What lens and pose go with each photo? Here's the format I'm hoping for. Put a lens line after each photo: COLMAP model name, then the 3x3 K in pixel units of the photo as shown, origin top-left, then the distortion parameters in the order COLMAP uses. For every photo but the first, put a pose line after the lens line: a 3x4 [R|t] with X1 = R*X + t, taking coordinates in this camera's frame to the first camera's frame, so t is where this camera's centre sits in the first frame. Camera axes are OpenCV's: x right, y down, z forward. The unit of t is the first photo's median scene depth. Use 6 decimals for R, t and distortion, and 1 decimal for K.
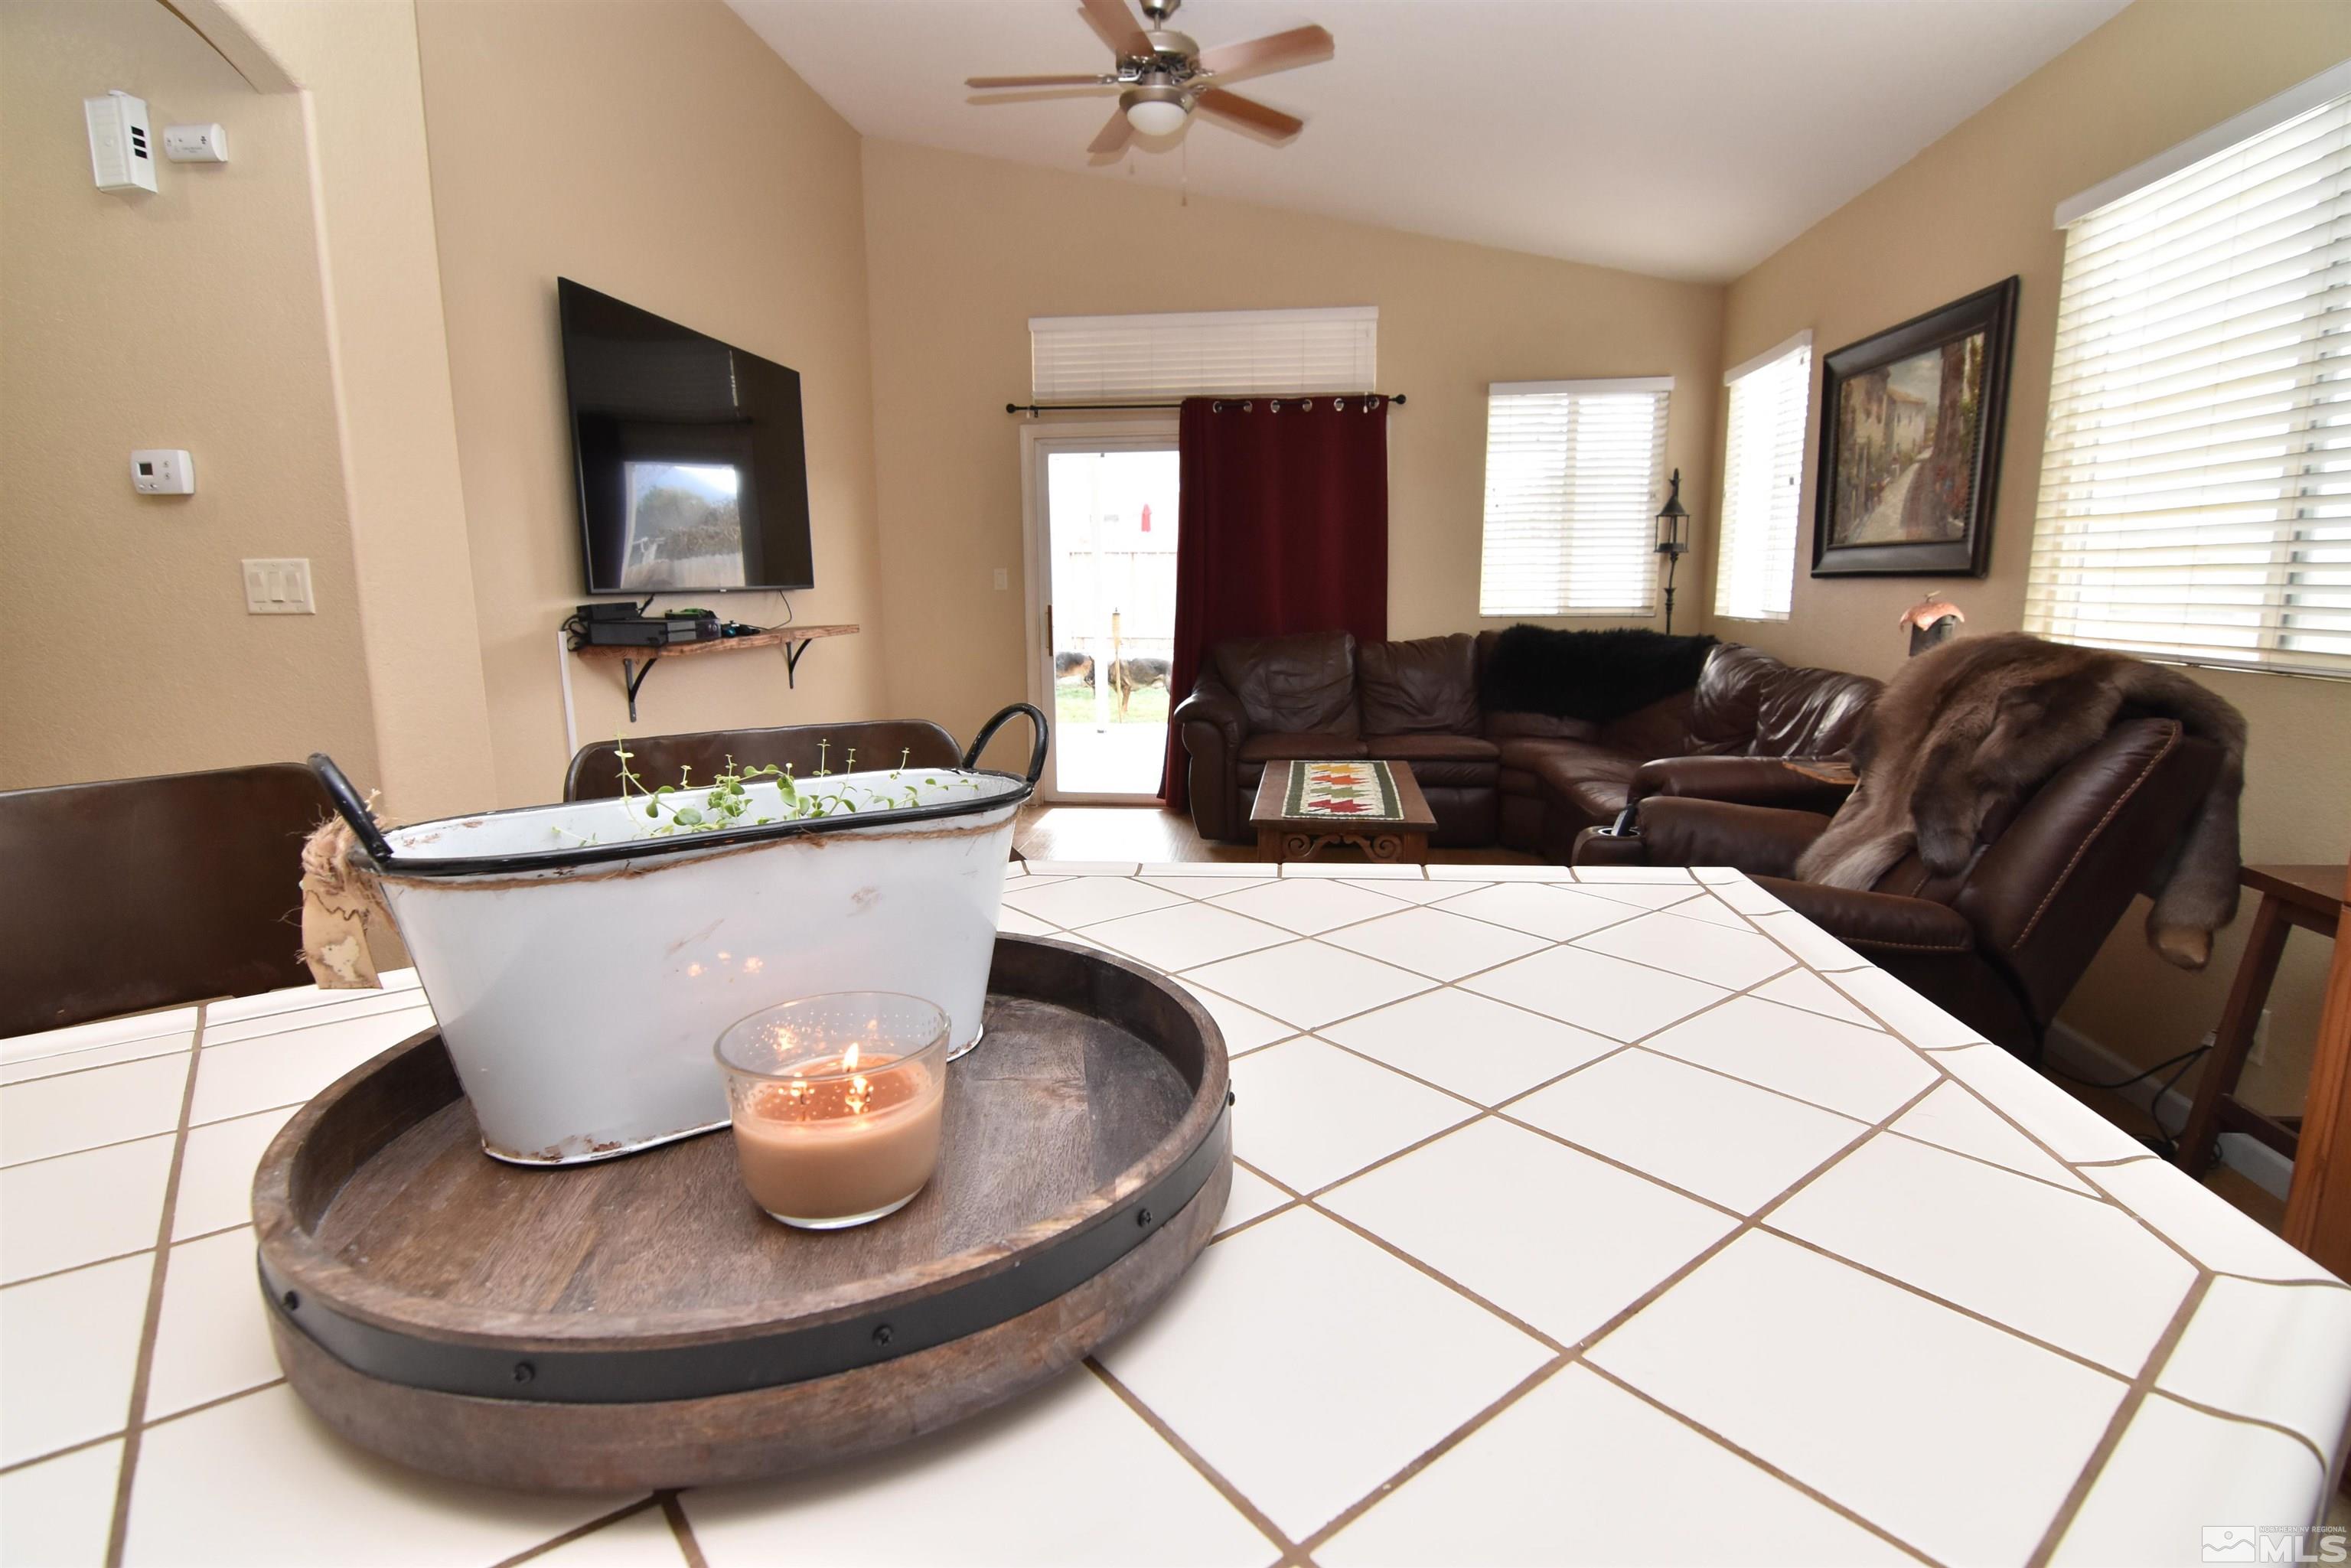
lens RADIAL K [[1137.8, 0, 1179.0], [0, 1137.8, 788.4], [0, 0, 1]] dist [-0.008910, -0.008233]
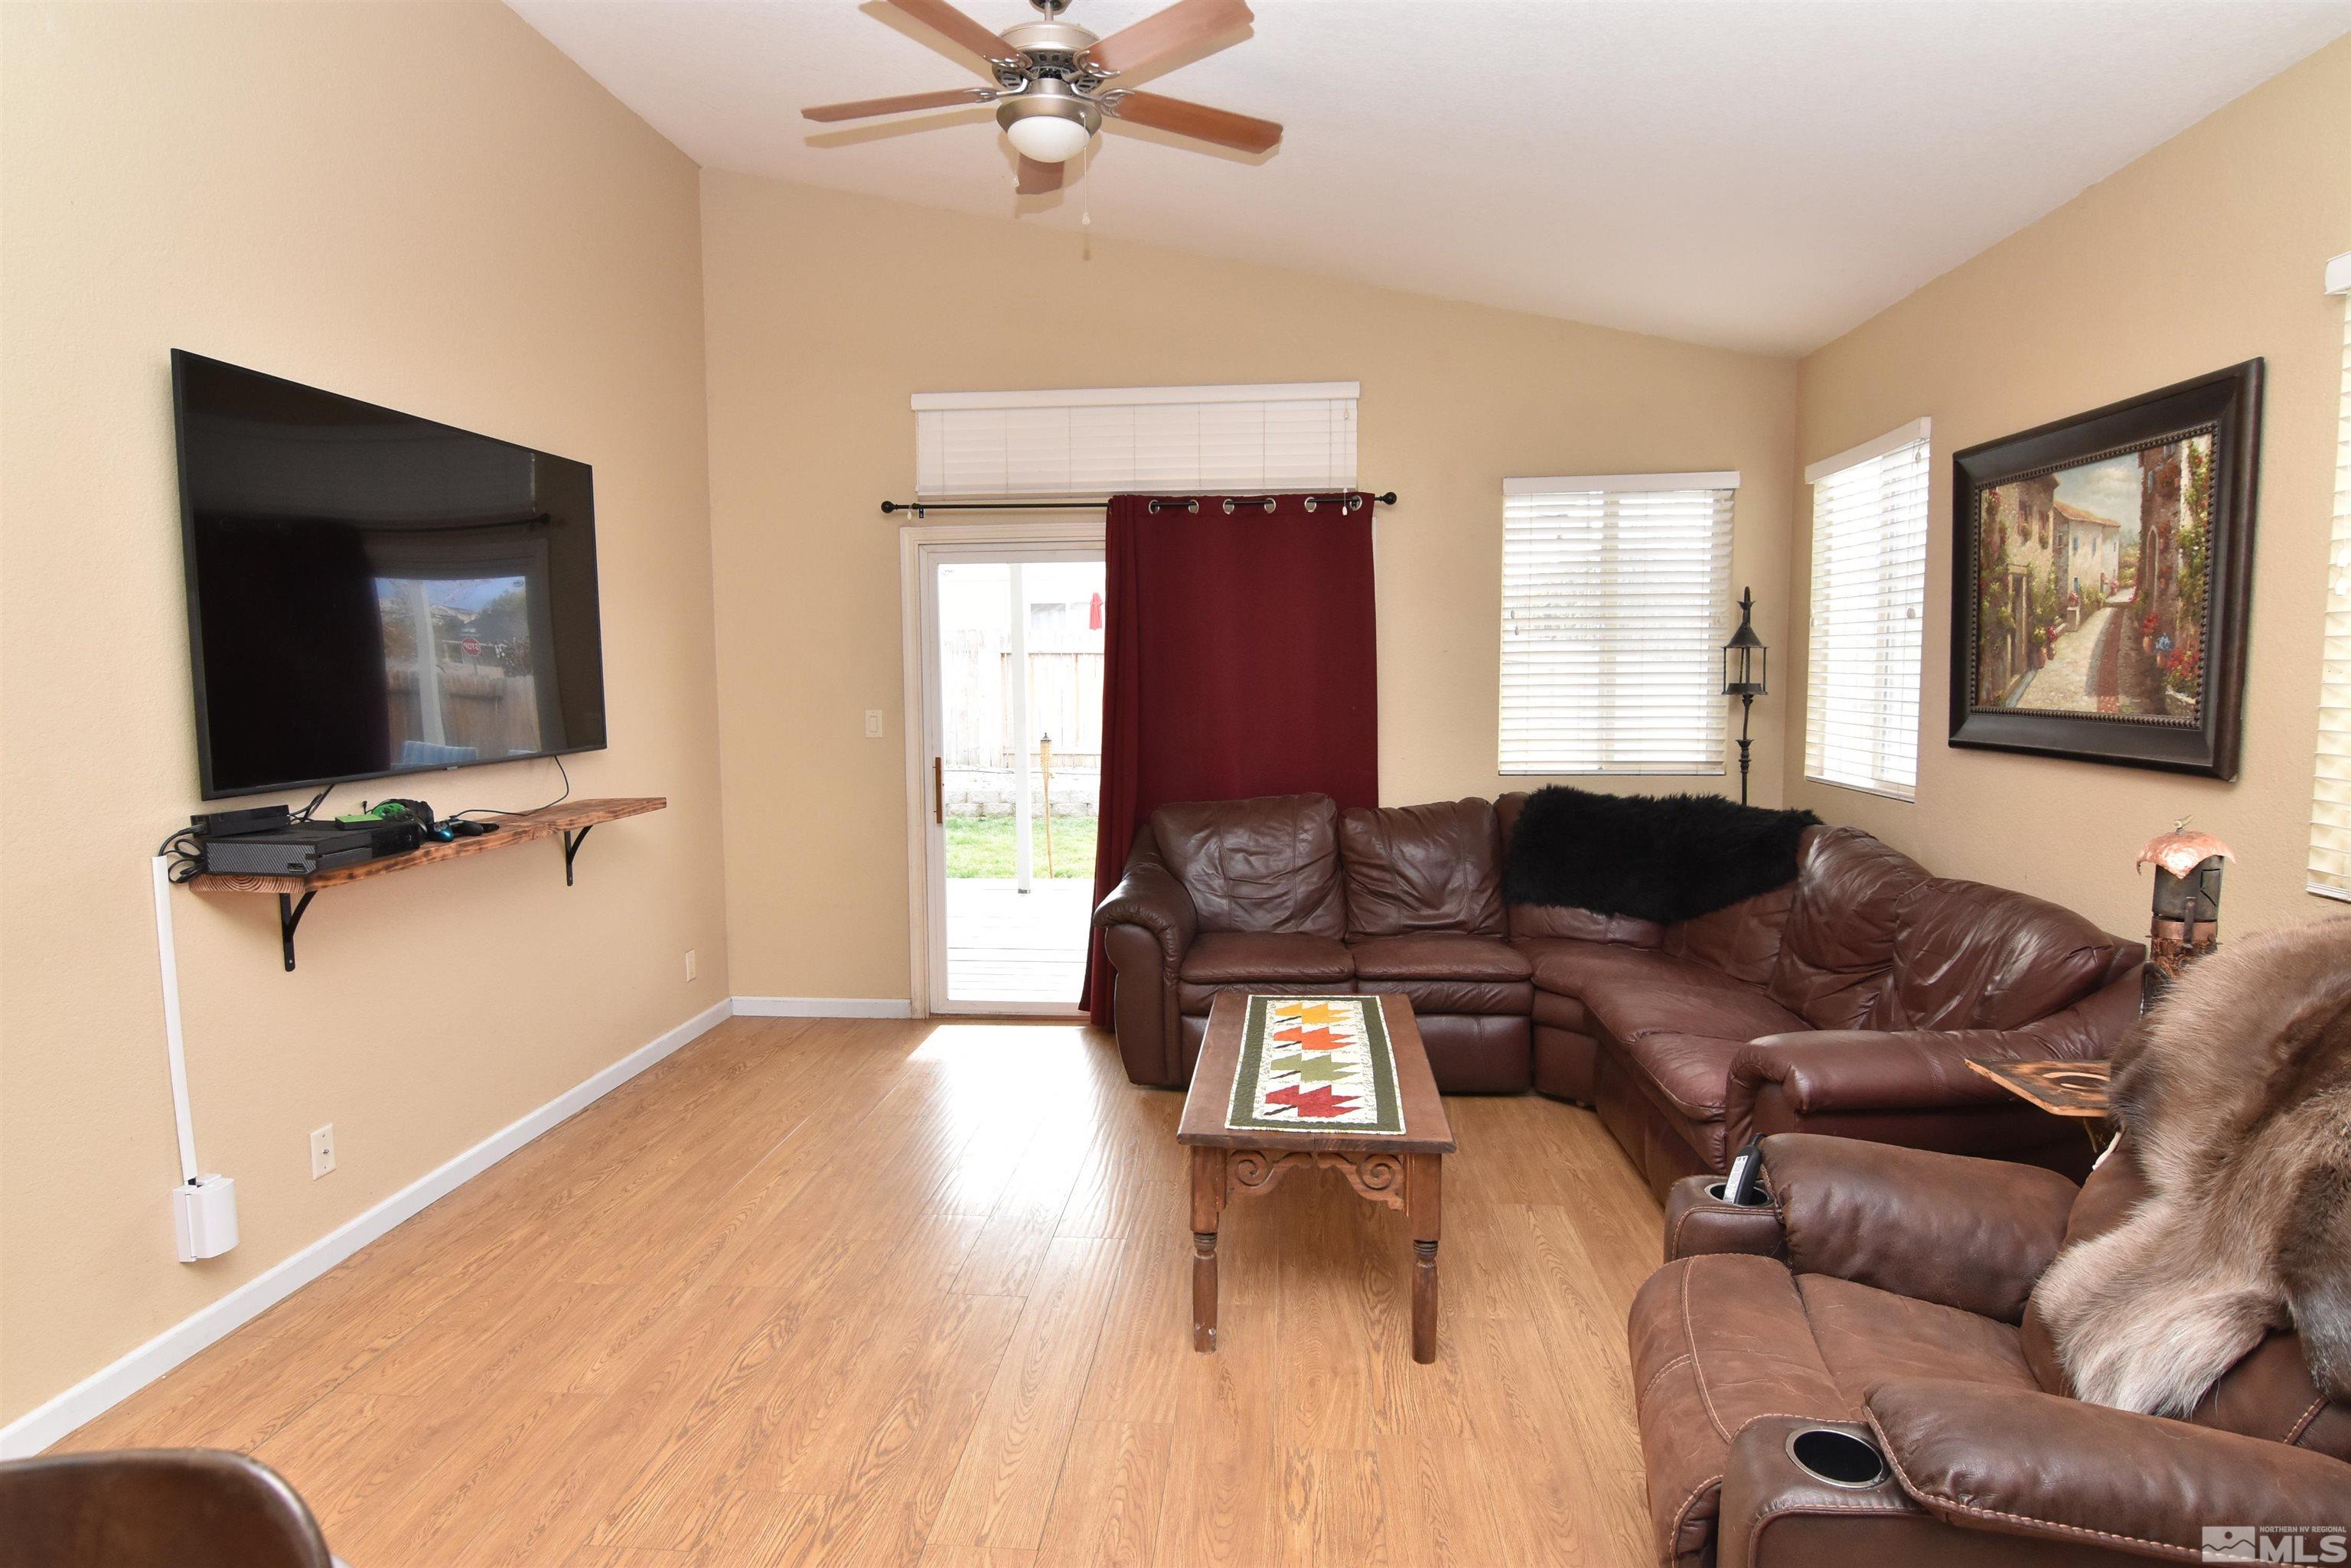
lens RADIAL K [[1301.3, 0, 1181.5], [0, 1301.3, 784.5], [0, 0, 1]] dist [-0.003882, -0.005685]
pose [[0.999622, -0.003397, 0.027274, 0.032187], [0.005758, 0.996194, -0.086971, -0.082163], [-0.026875, 0.087095, 0.995837, 0.157432]]
